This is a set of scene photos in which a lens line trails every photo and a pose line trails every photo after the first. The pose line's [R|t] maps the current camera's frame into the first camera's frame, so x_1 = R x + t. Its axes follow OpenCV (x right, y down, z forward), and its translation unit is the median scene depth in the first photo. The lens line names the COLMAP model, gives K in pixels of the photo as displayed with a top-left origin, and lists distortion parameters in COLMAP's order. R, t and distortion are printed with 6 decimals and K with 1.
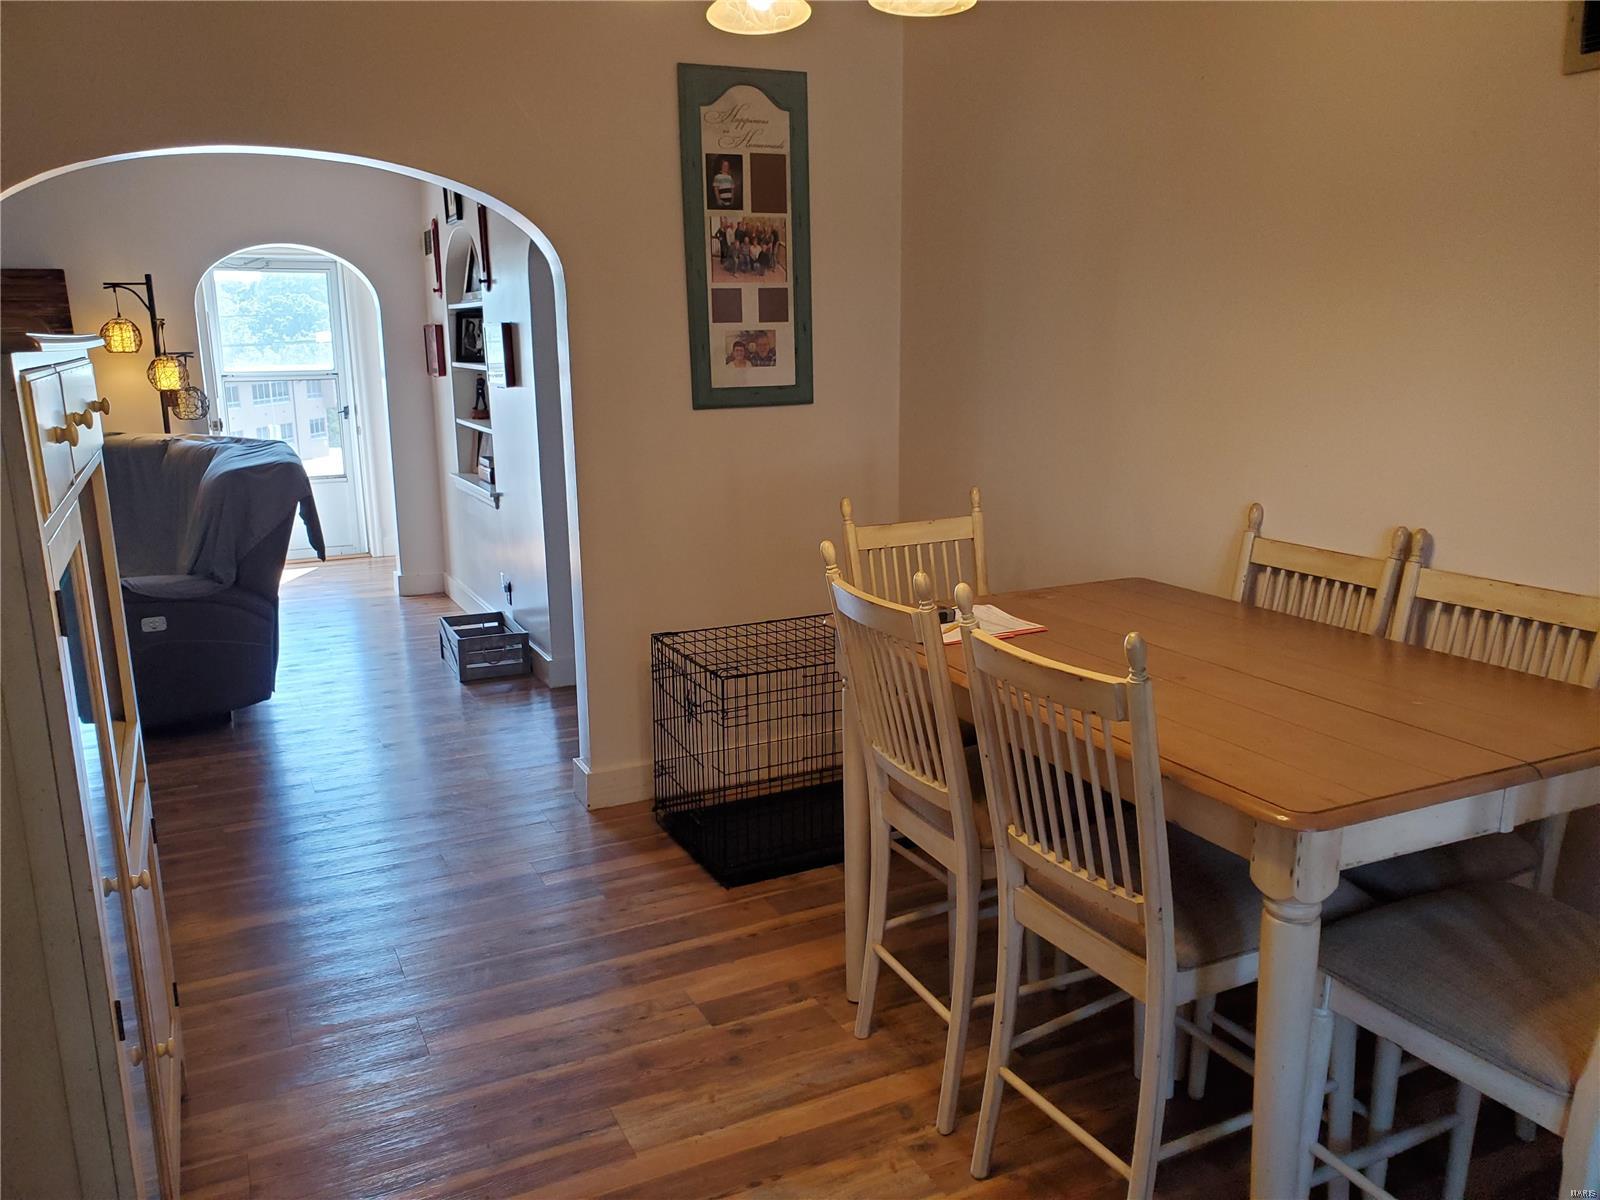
lens RADIAL K [[1241.0, 0, 784.5], [0, 1241.0, 607.4], [0, 0, 1]] dist [0.028904, -0.018418]
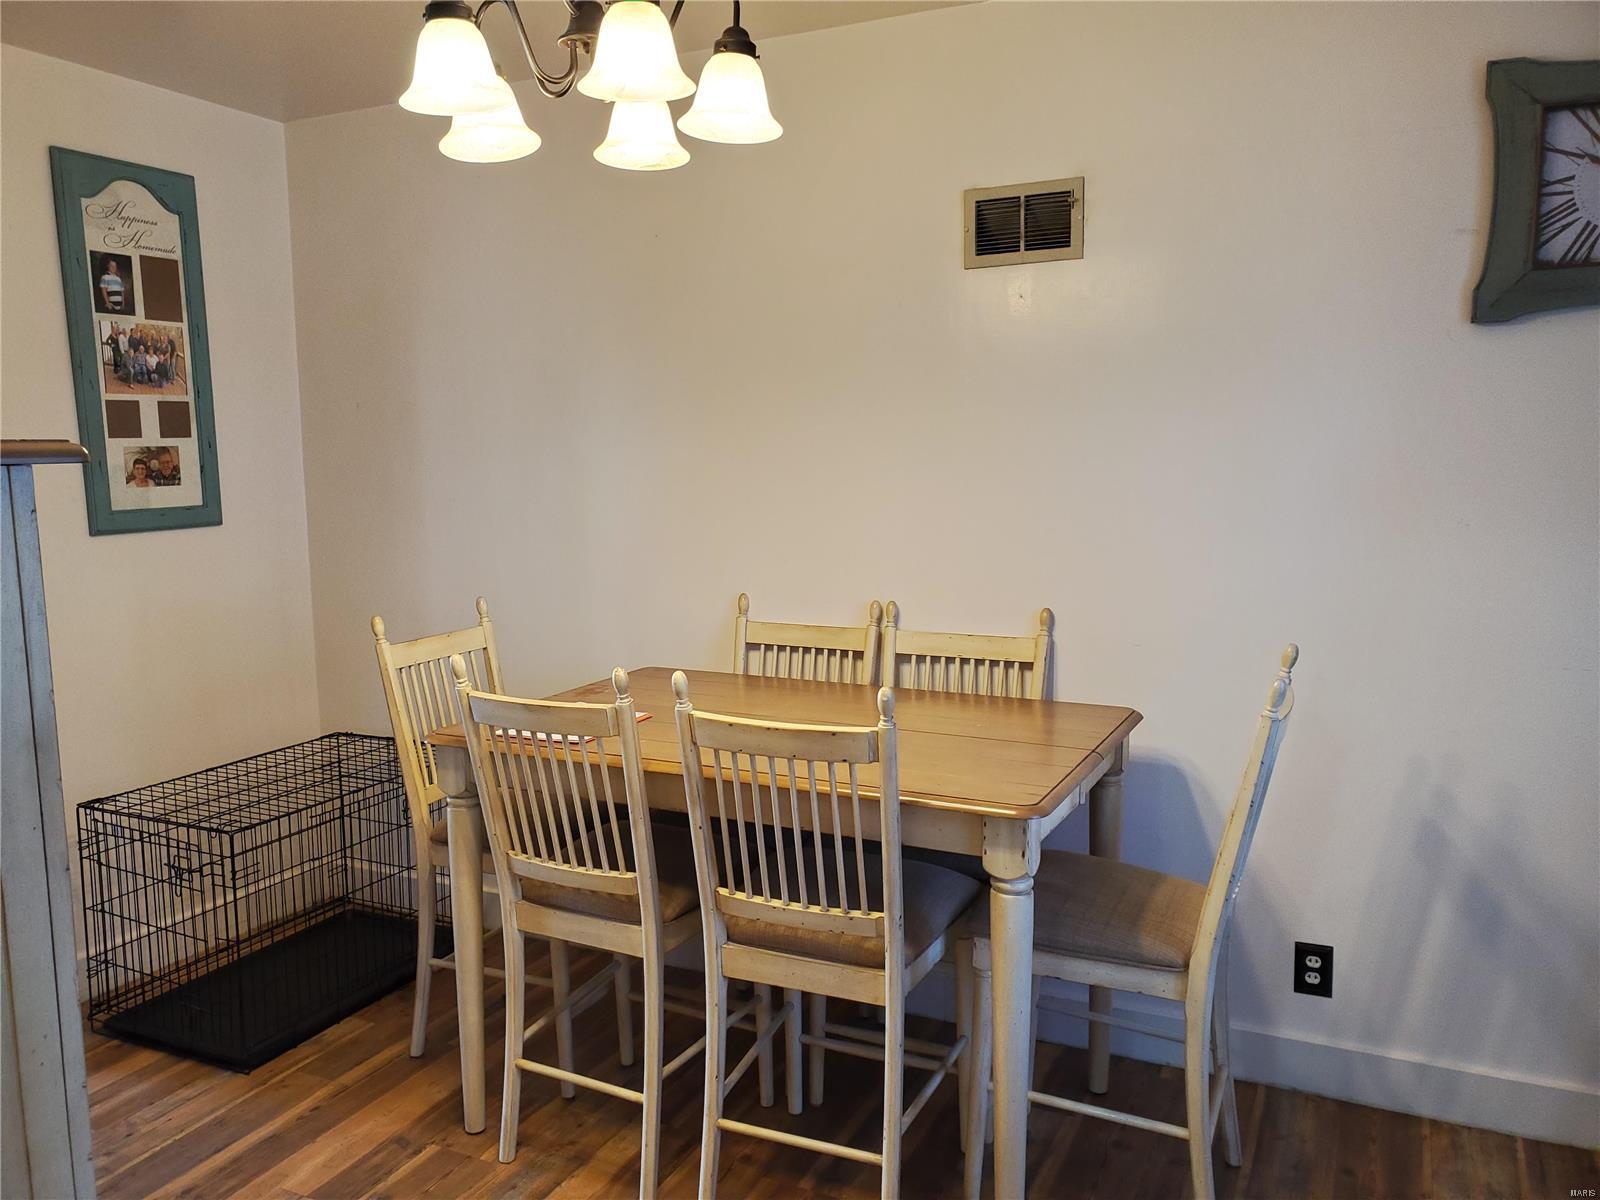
lens RADIAL K [[1241.0, 0, 790.4], [0, 1241.0, 599.8], [0, 0, 1]] dist [0.028904, -0.018418]
pose [[0.795631, -0.074581, 0.601173, -0.219134], [0.132237, 0.989842, -0.052211, -0.006670], [-0.591172, 0.121038, 0.797412, 0.026189]]
